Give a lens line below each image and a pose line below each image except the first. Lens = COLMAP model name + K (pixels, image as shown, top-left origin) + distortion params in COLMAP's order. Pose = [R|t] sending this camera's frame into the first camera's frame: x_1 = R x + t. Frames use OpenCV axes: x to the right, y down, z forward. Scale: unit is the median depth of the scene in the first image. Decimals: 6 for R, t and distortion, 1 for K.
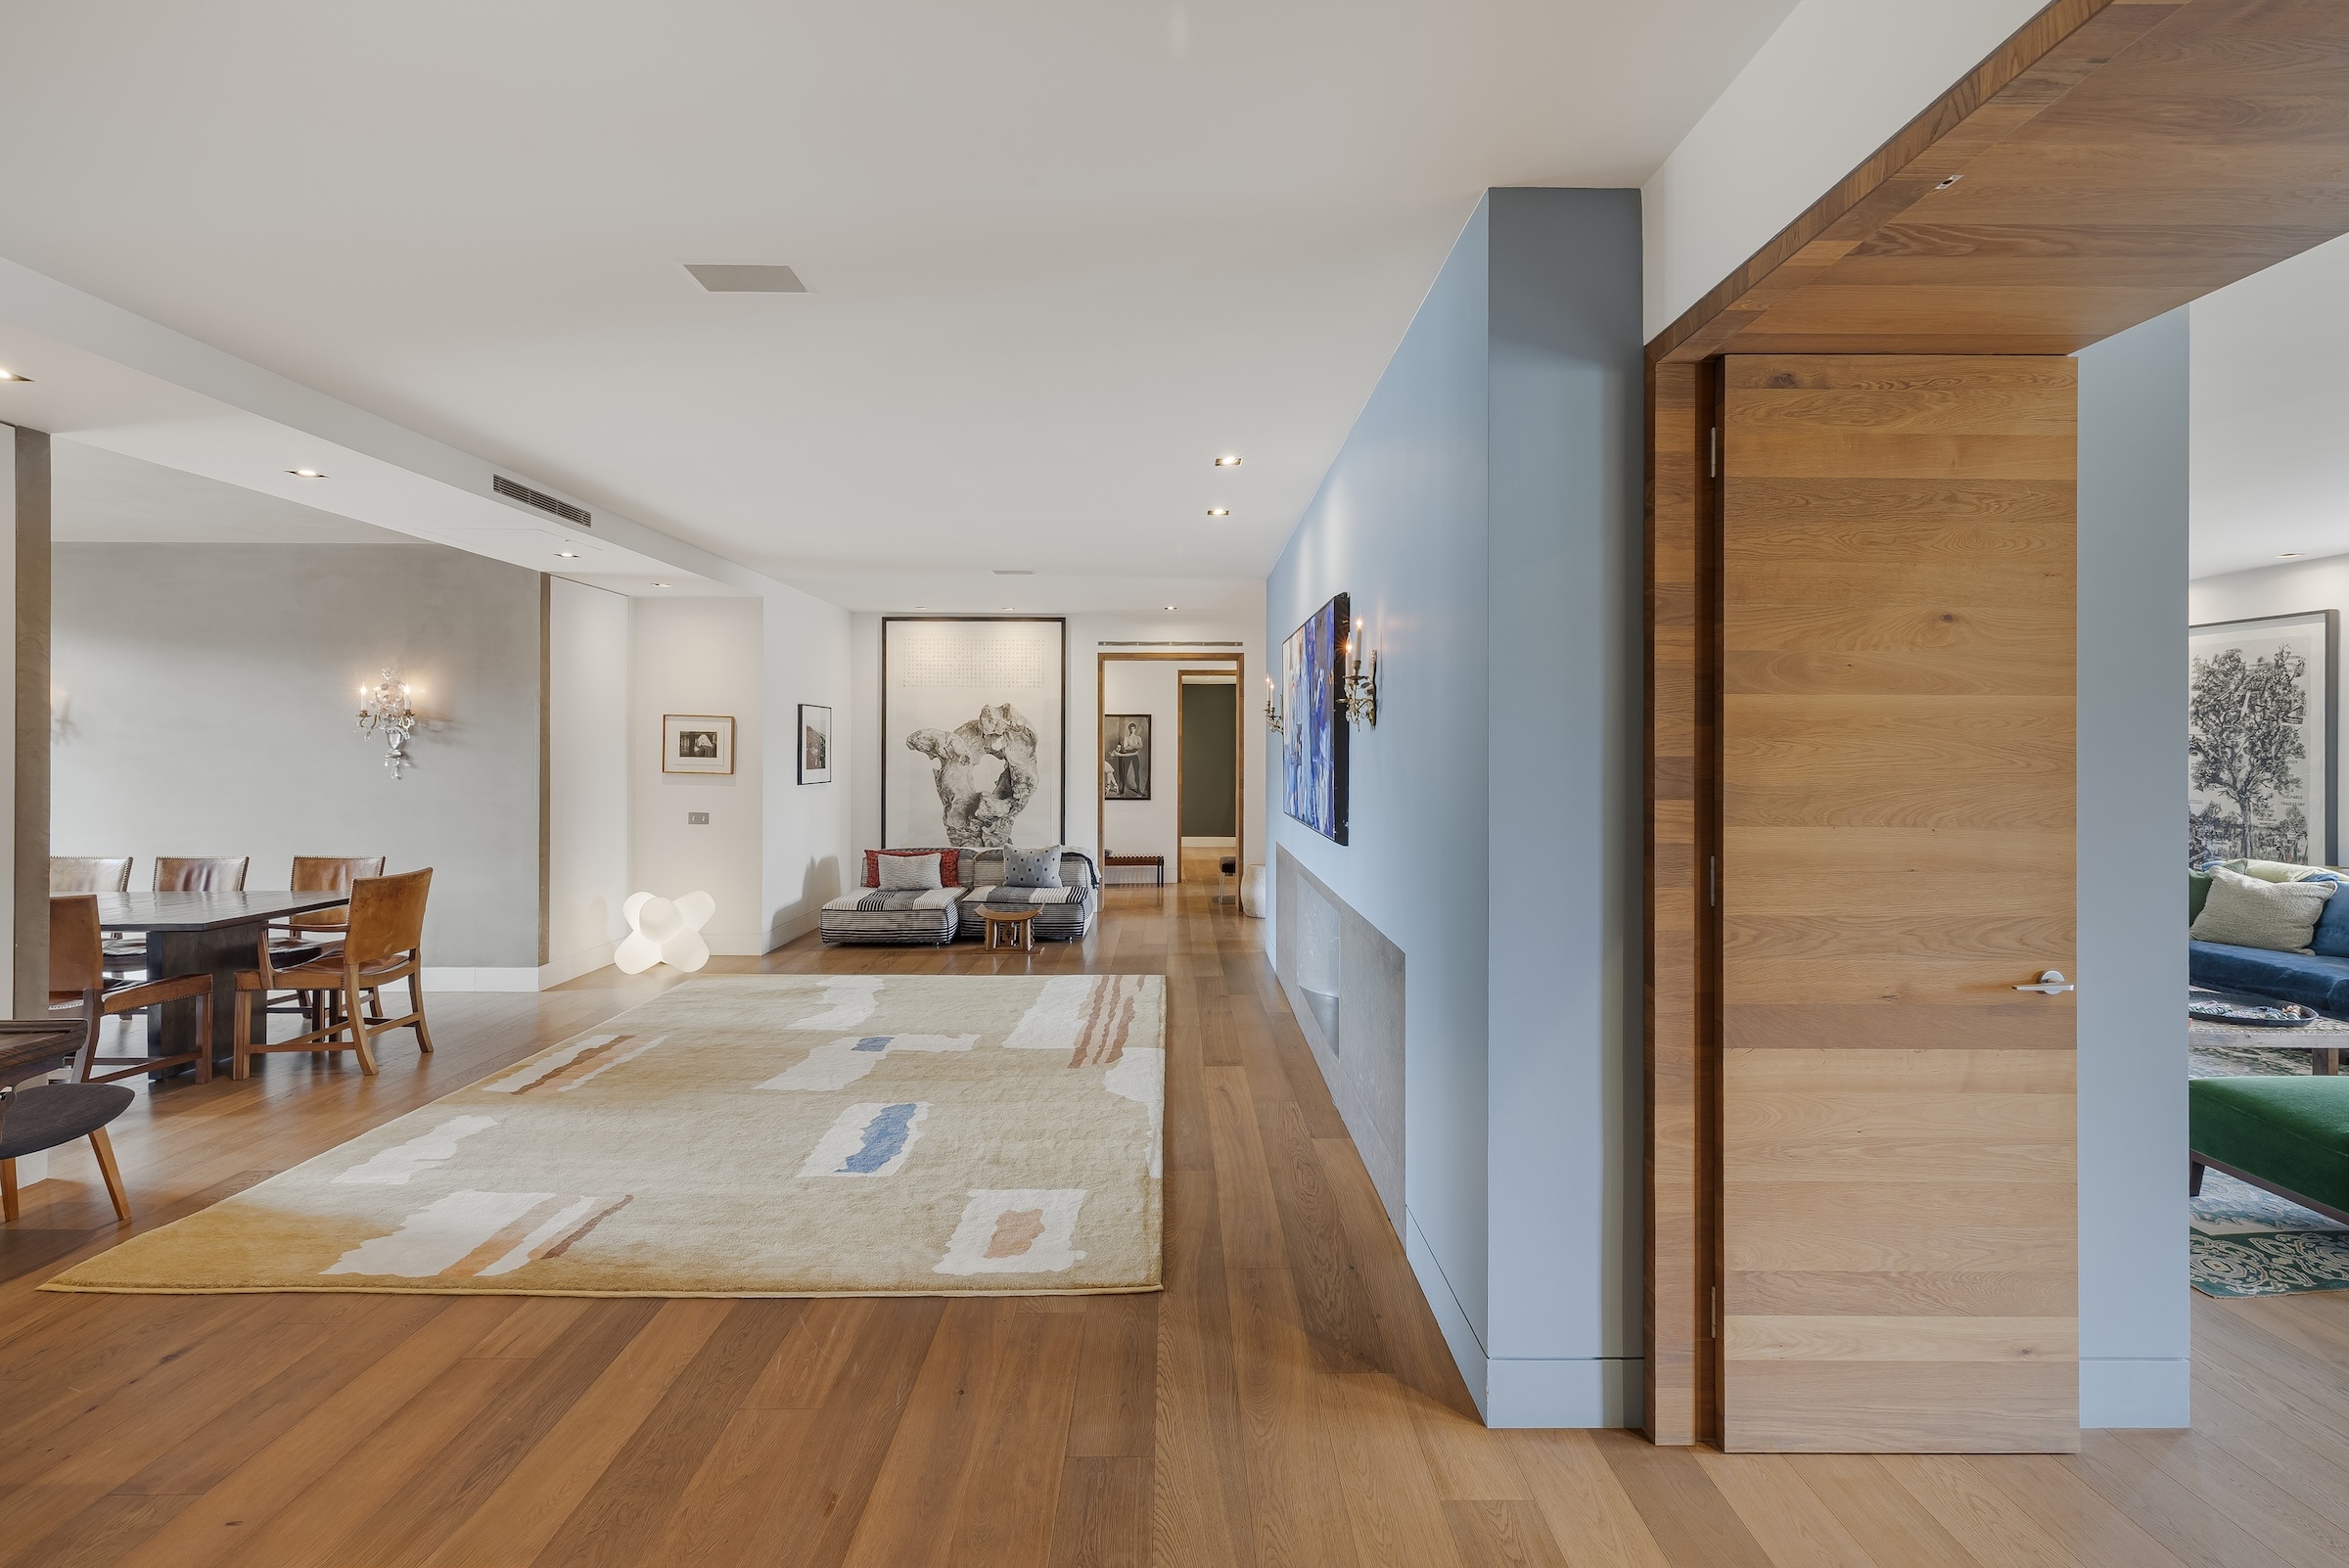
lens RADIAL K [[1078.6, 0, 1176.0], [0, 1078.6, 753.9], [0, 0, 1]] dist [-0.037660, -0.000111]
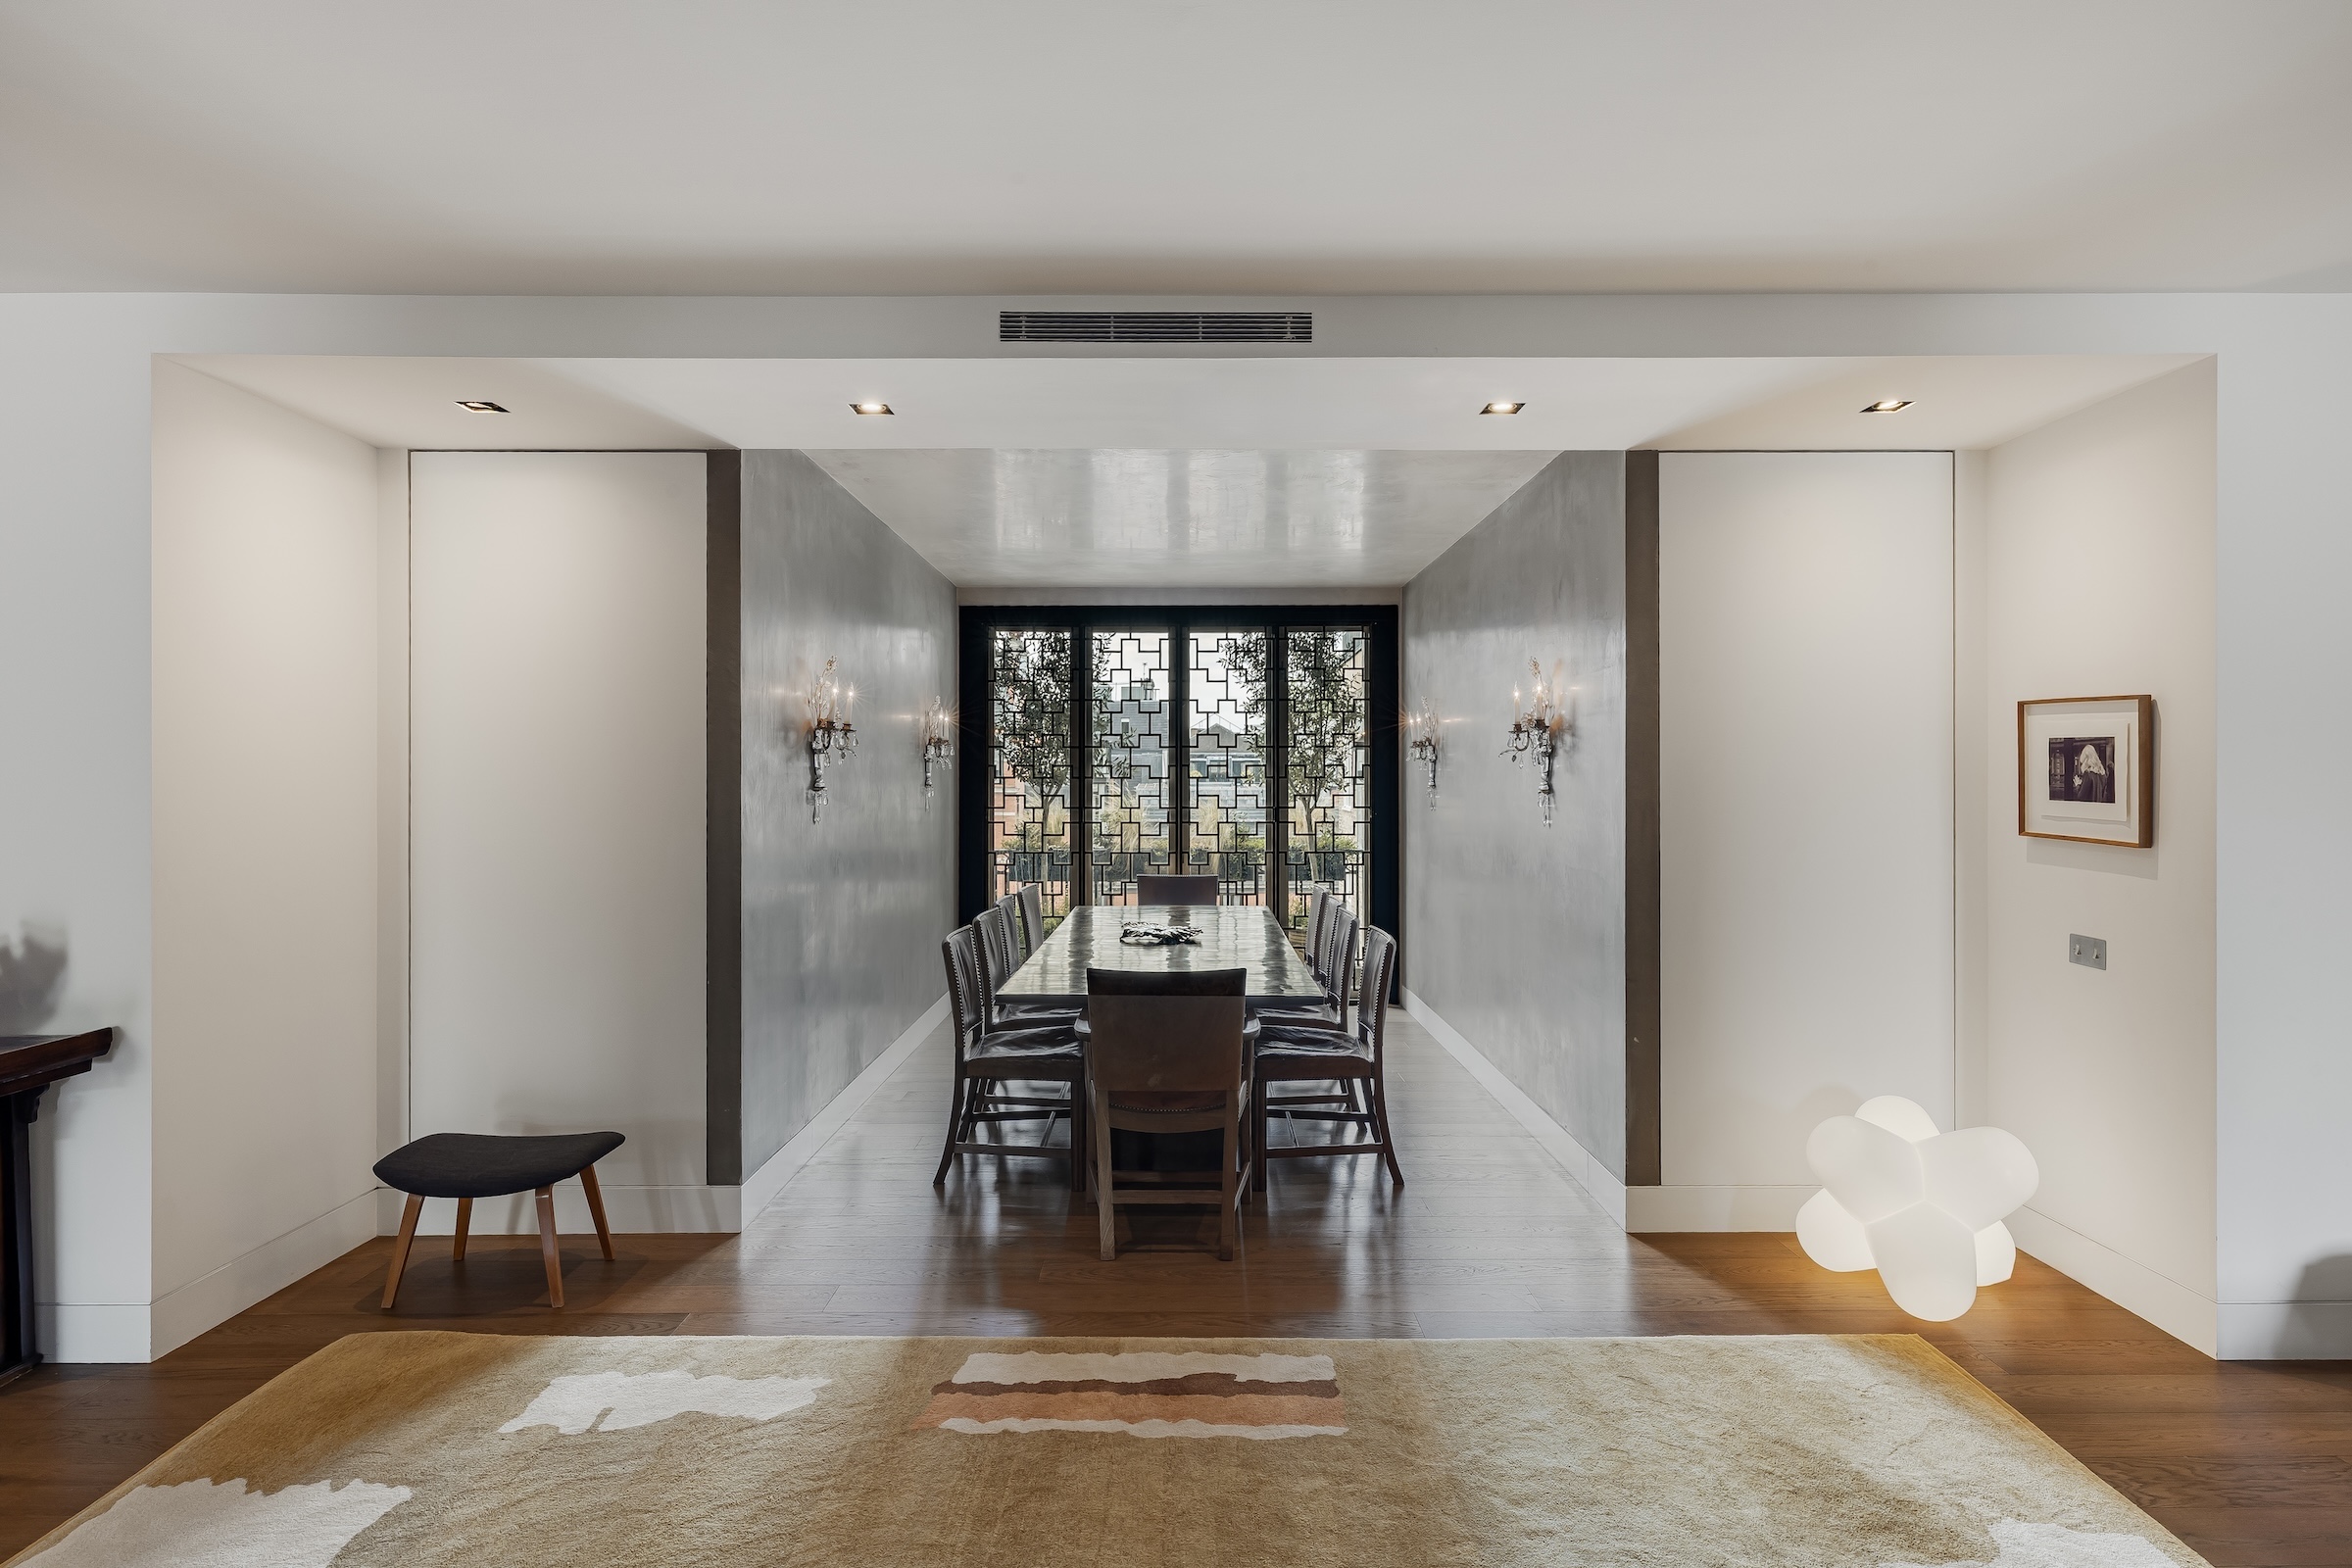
lens RADIAL K [[1233.6, 0, 1176.0], [0, 1233.6, 784.0], [0, 0, 1]] dist [0.000831, 0.000415]
pose [[-0.000180, 0.001197, -0.999999, 0.031767], [-0.003353, 0.999994, 0.001198, -0.003685], [0.999994, 0.003353, -0.000176, 0.890847]]
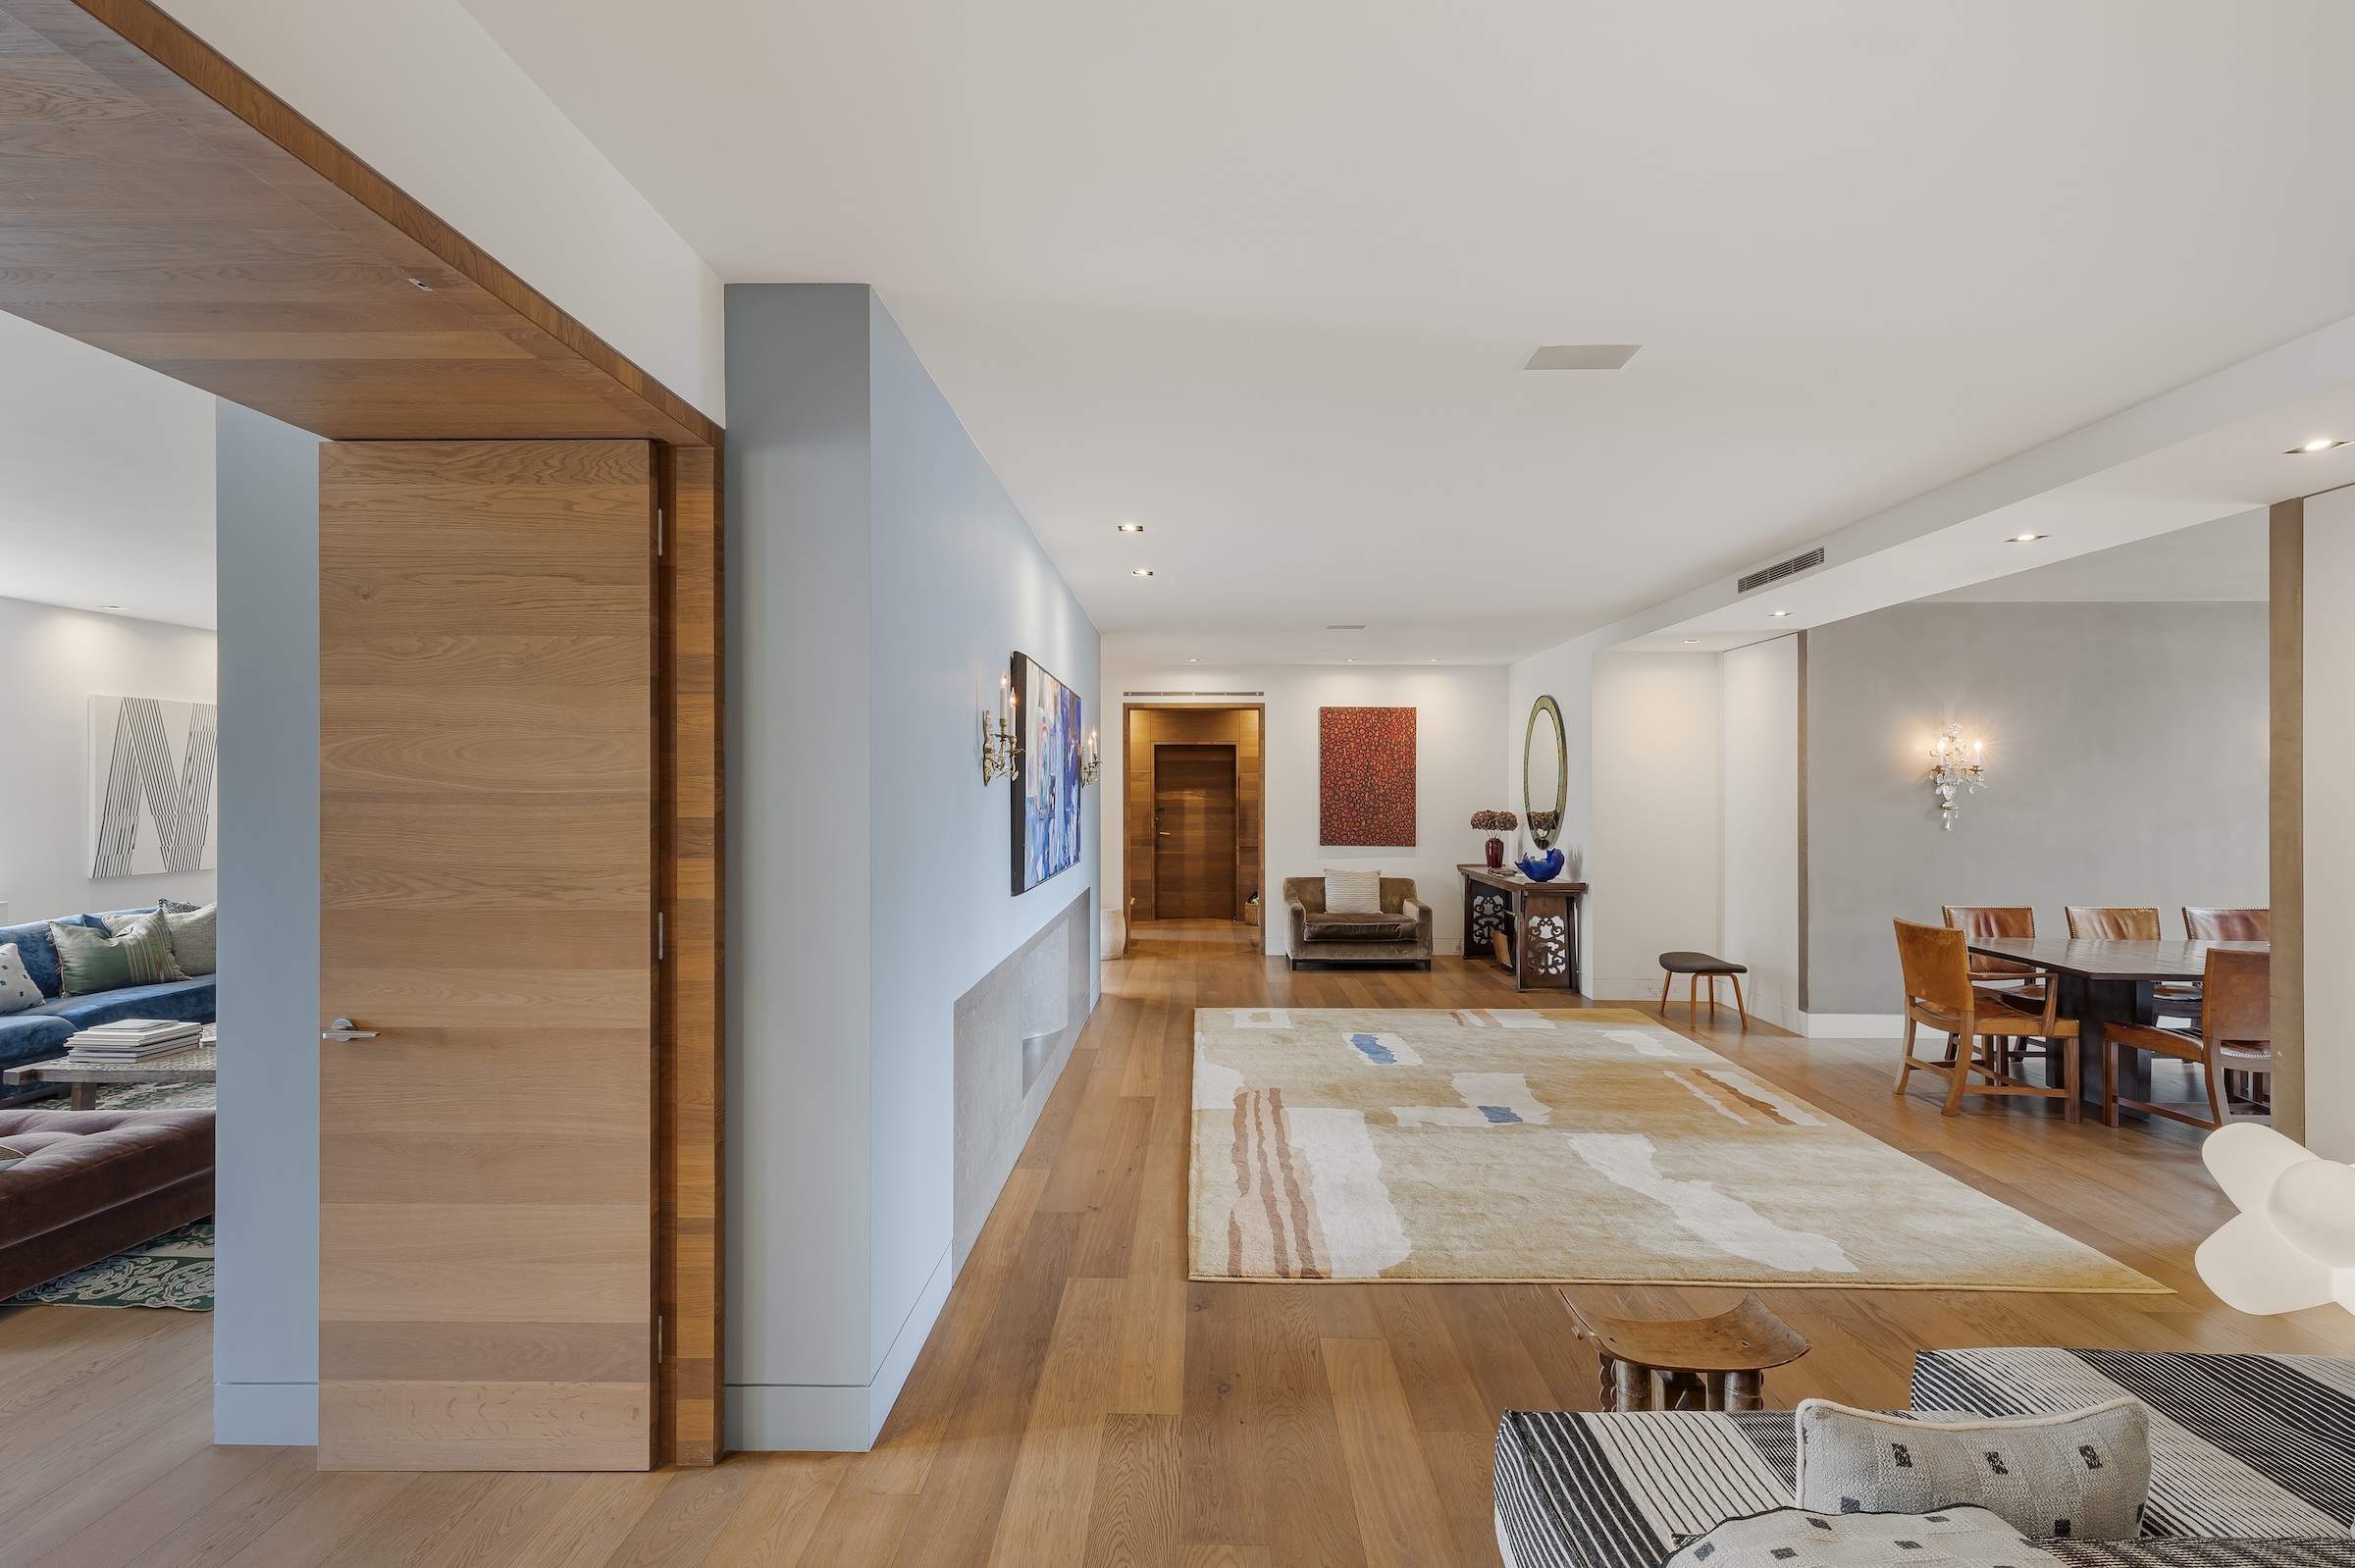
lens RADIAL K [[1081.4, 0, 1179.0], [0, 1081.4, 753.8], [0, 0, 1]] dist [-0.037660, -0.000111]
pose [[-0.999653, -0.003008, 0.026182, -0.021493], [-0.003739, 0.999603, -0.027944, -0.019830], [-0.026088, -0.028032, -0.999267, 1.842072]]
